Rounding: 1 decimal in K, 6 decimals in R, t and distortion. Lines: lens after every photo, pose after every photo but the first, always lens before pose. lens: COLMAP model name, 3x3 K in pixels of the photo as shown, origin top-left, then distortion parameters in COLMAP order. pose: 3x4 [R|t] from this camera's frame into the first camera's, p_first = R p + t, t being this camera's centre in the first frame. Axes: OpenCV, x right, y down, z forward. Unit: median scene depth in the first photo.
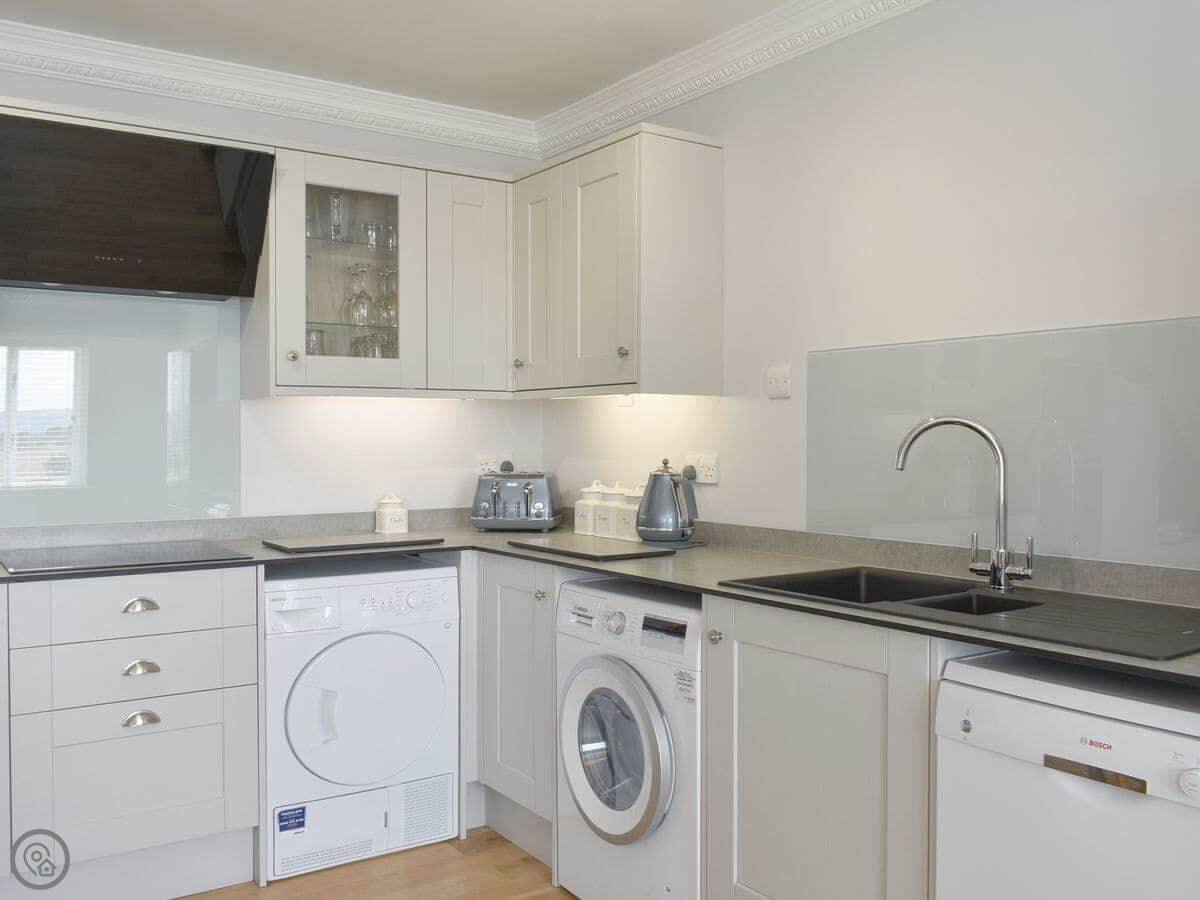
lens RADIAL K [[1061.7, 0, 578.3], [0, 1061.7, 451.7], [0, 0, 1]] dist [-0.050204, 0.043442]
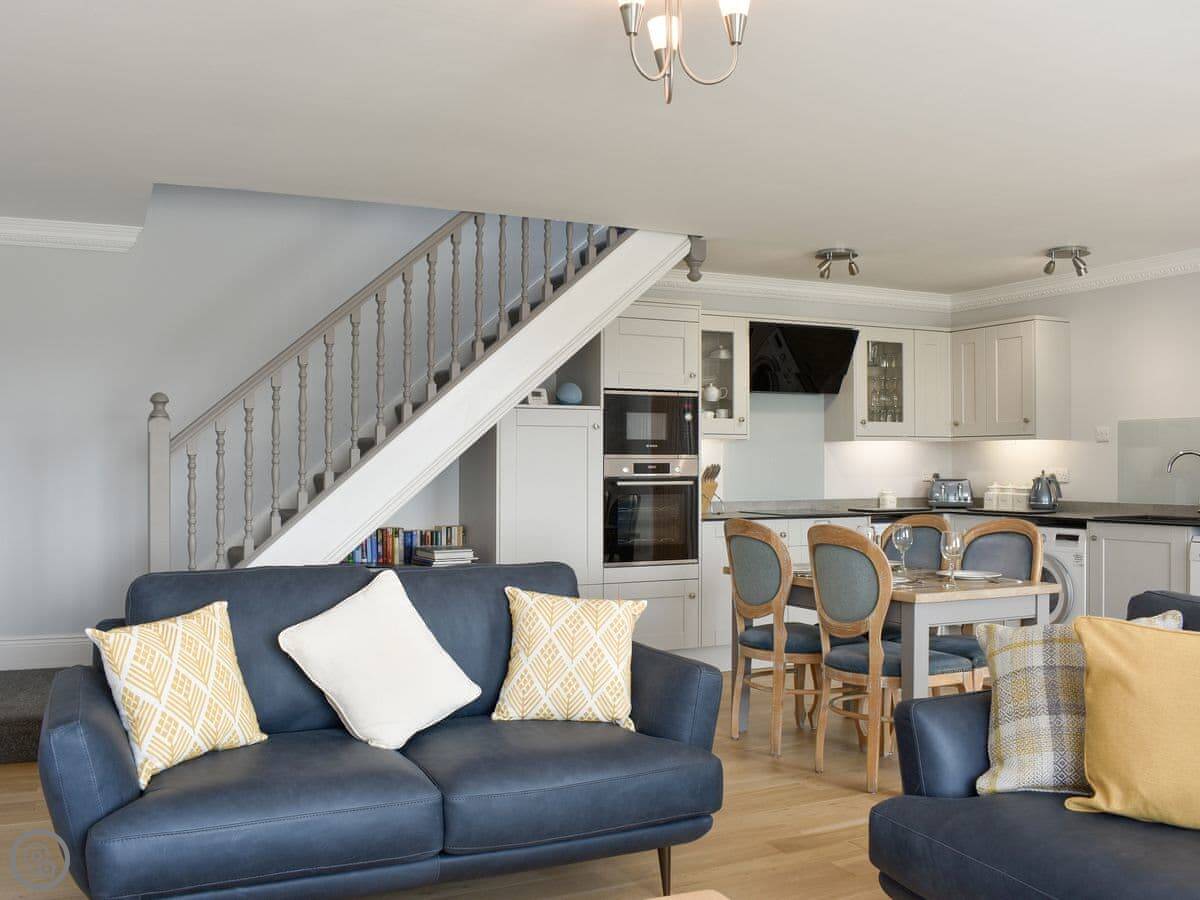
lens RADIAL K [[1075.3, 0, 585.6], [0, 1075.3, 473.9], [0, 0, 1]] dist [-0.056581, 0.030164]
pose [[0.989868, 0.000867, -0.141988, -0.515469], [-0.001614, 0.999985, -0.005148, 0.026106], [0.141981, 0.005325, 0.989855, -1.220144]]
